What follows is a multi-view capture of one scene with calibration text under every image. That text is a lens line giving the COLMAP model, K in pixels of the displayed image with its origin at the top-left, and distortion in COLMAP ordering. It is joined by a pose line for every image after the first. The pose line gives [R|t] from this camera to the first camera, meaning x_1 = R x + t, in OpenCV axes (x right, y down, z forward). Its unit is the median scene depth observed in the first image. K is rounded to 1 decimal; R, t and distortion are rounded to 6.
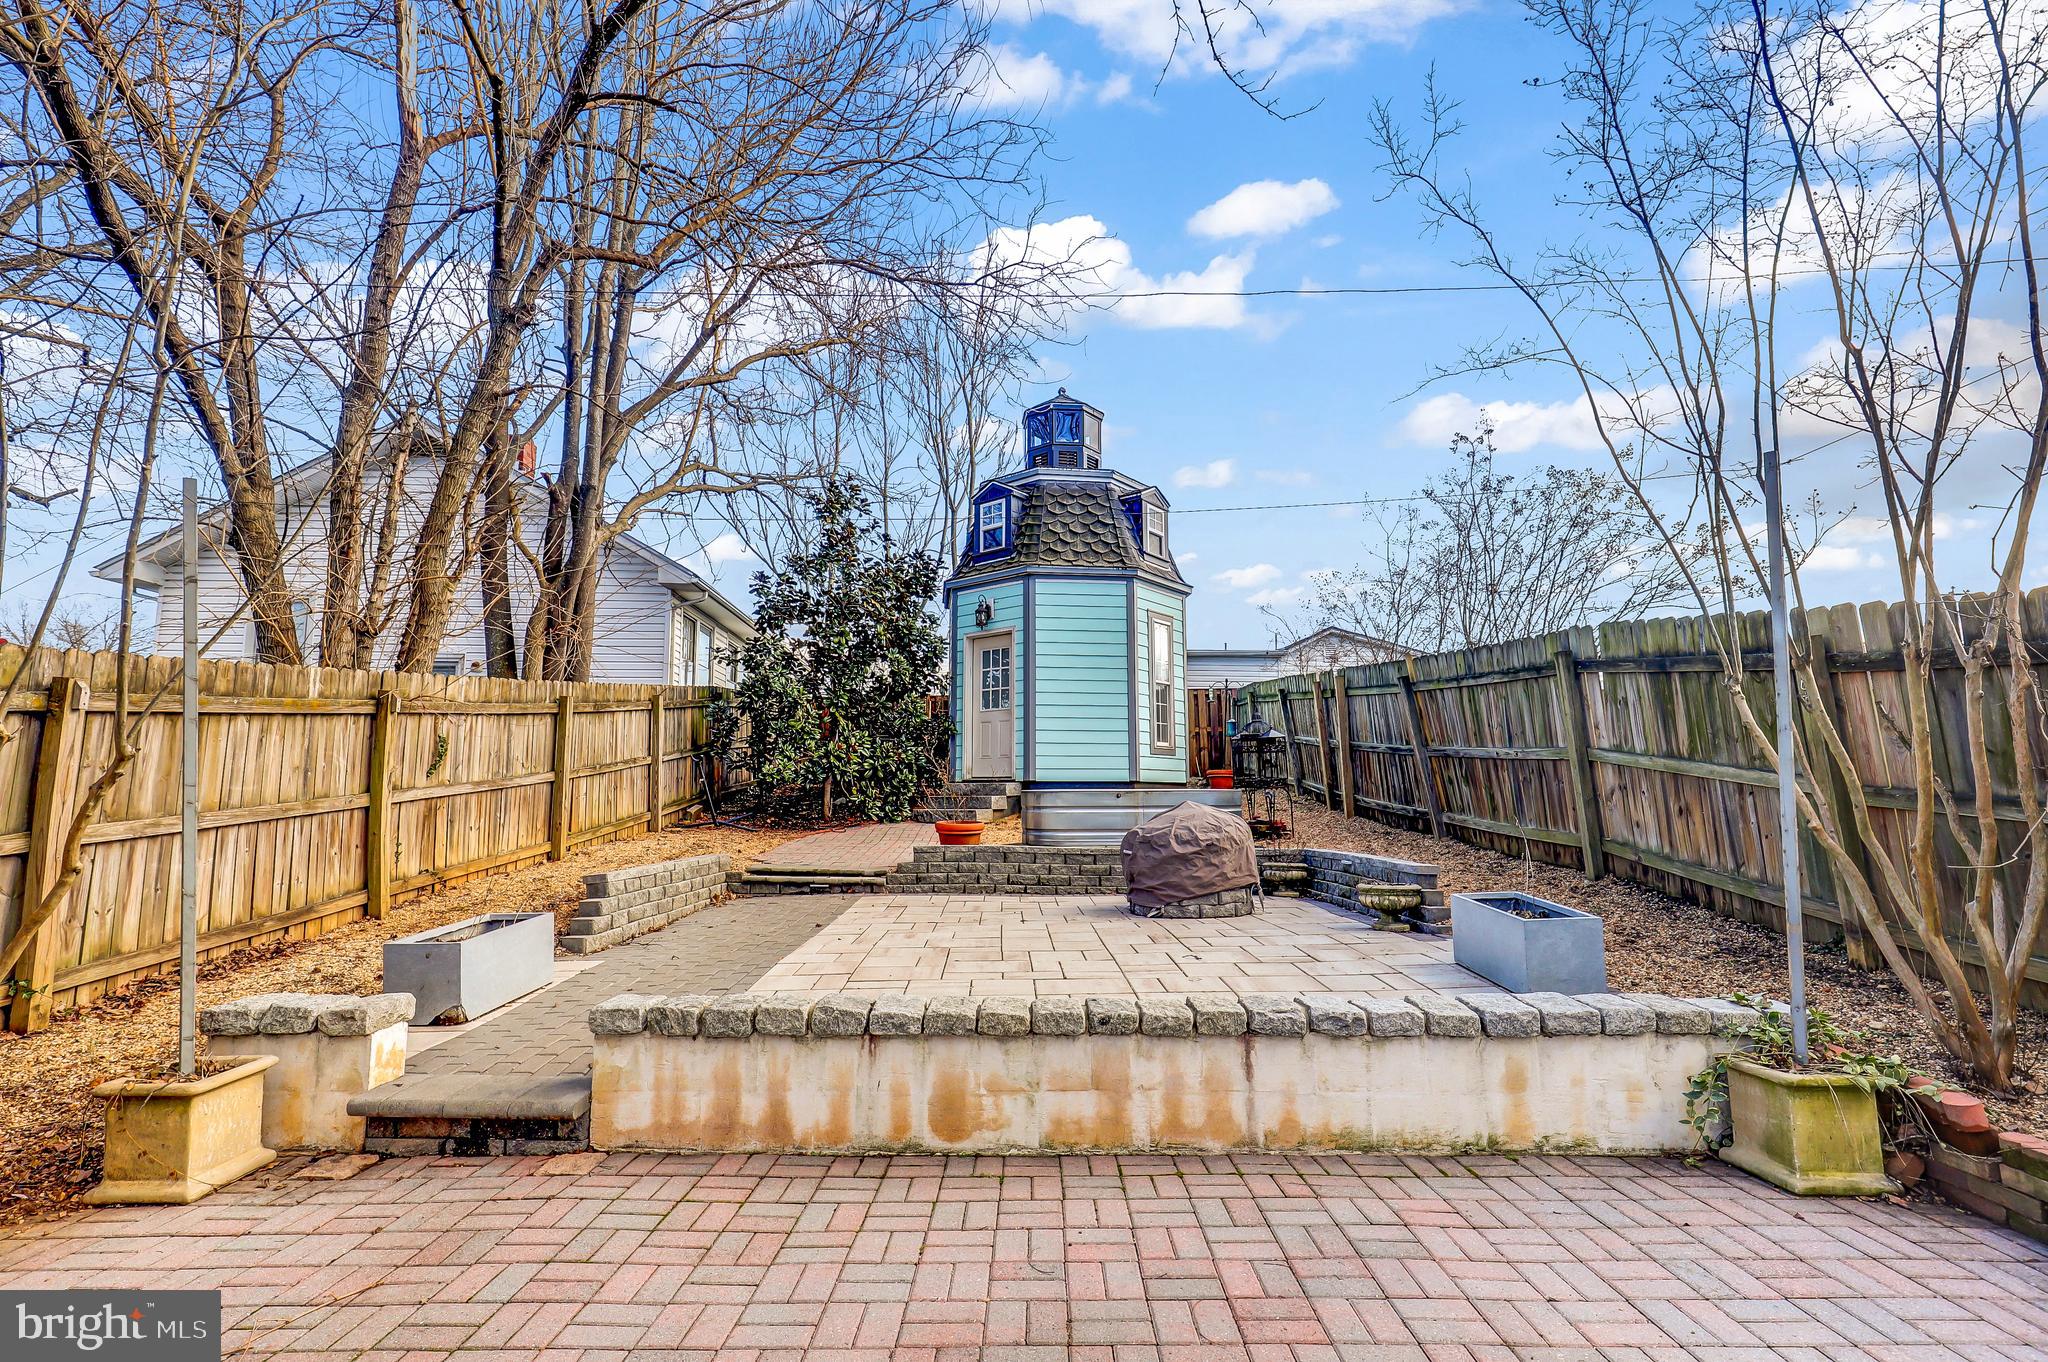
lens RADIAL K [[931.3, 0, 1024.9], [0, 931.3, 715.7], [0, 0, 1]] dist [0.000612, -0.000565]
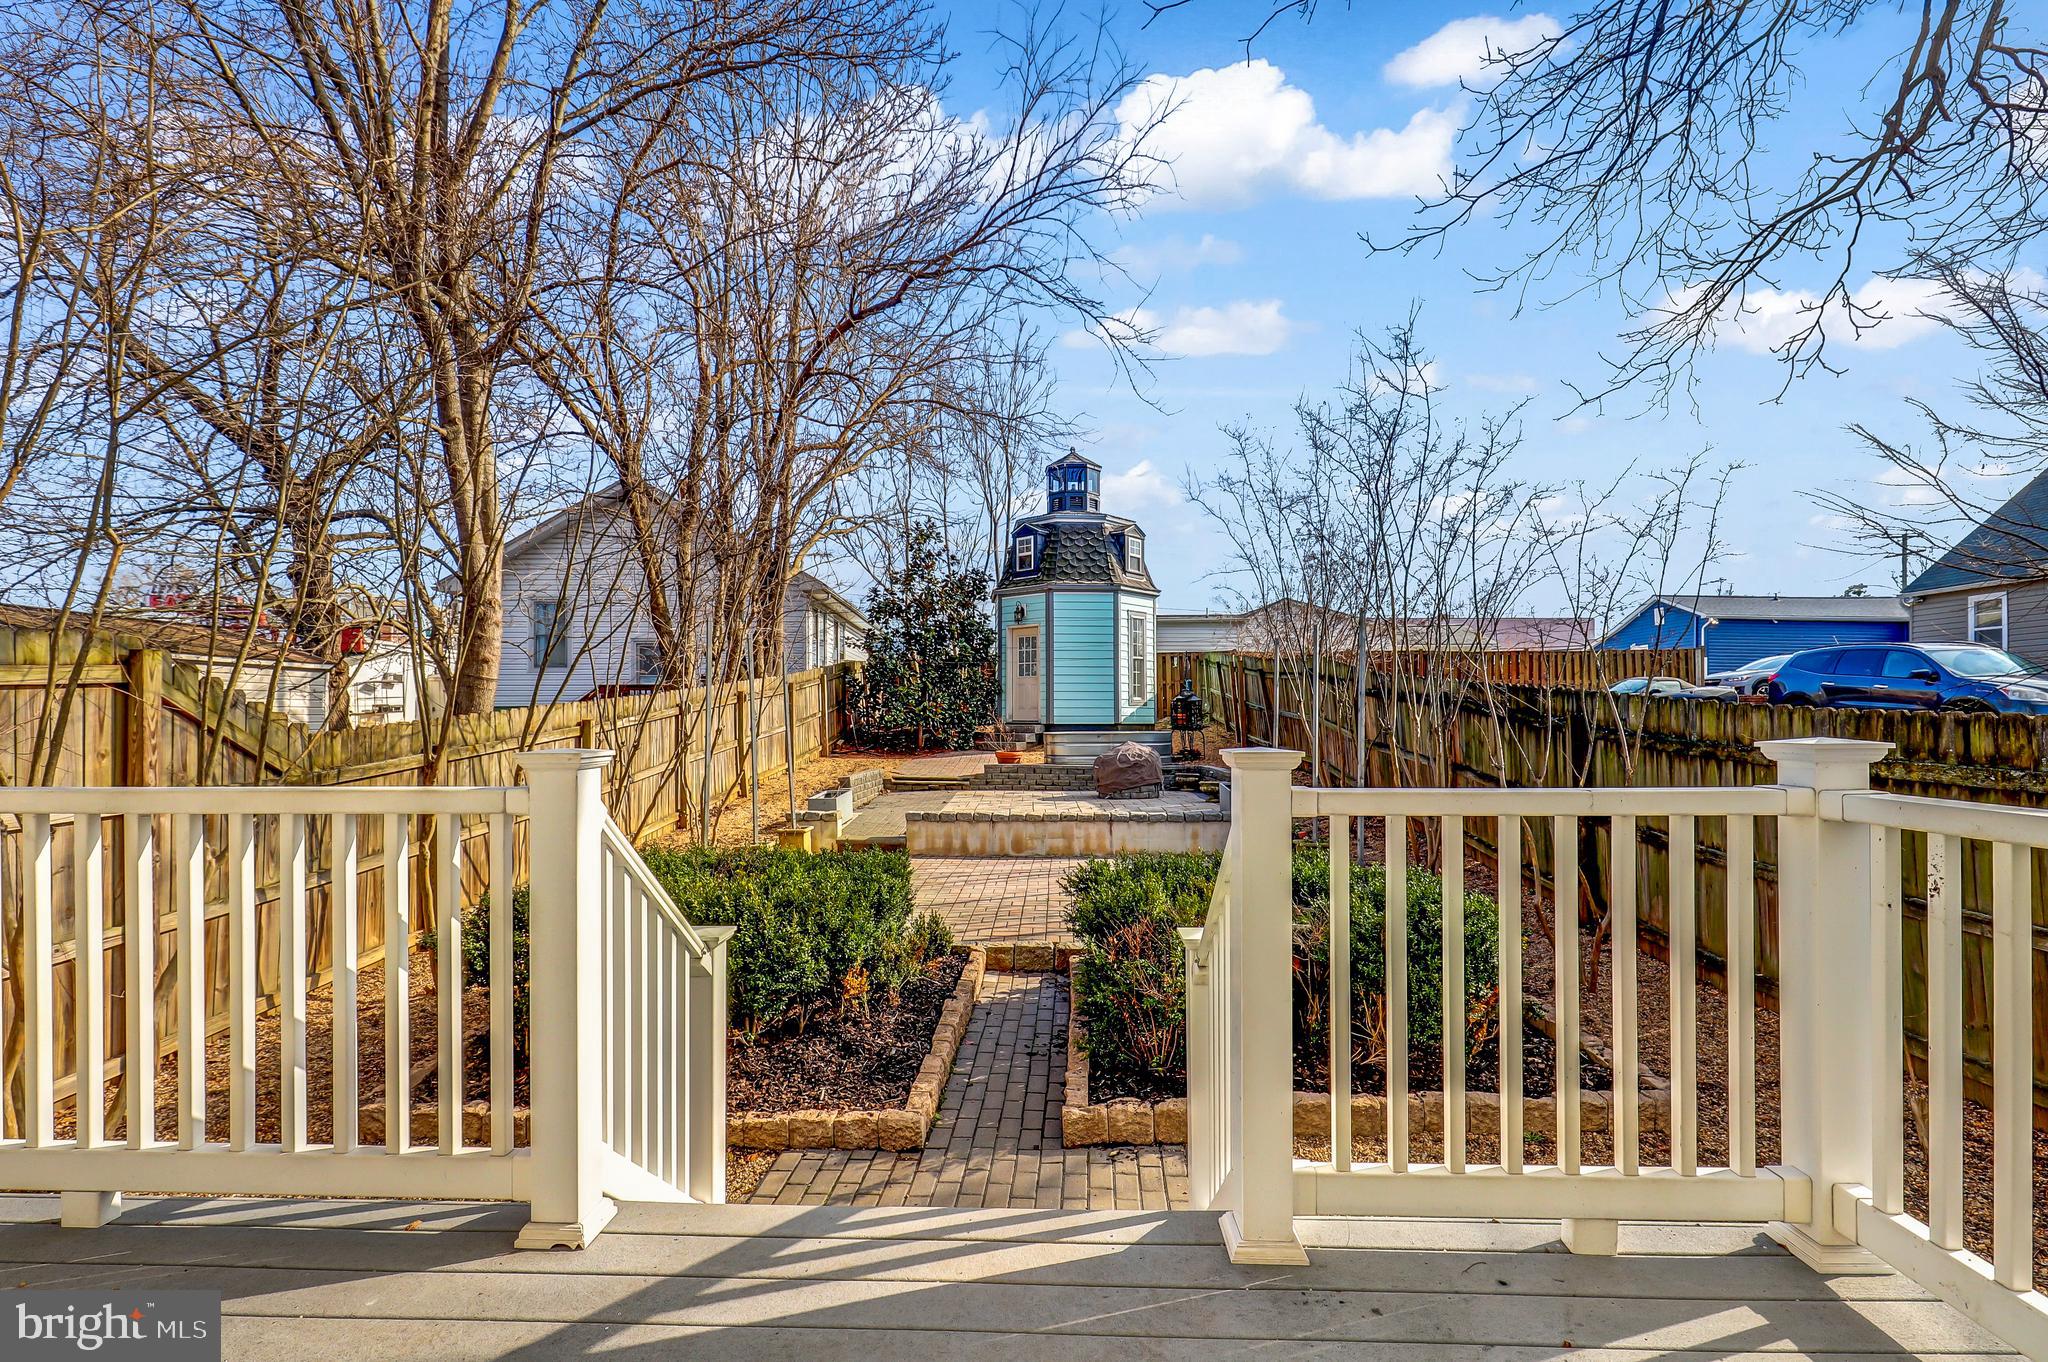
lens RADIAL K [[931.3, 0, 1024.9], [0, 931.3, 715.7], [0, 0, 1]] dist [0.000612, -0.000565]
pose [[0.999524, -0.002348, -0.030769, 0.010769], [0.004874, 0.996597, 0.082283, -0.068697], [0.030471, -0.082394, 0.996134, -0.527773]]
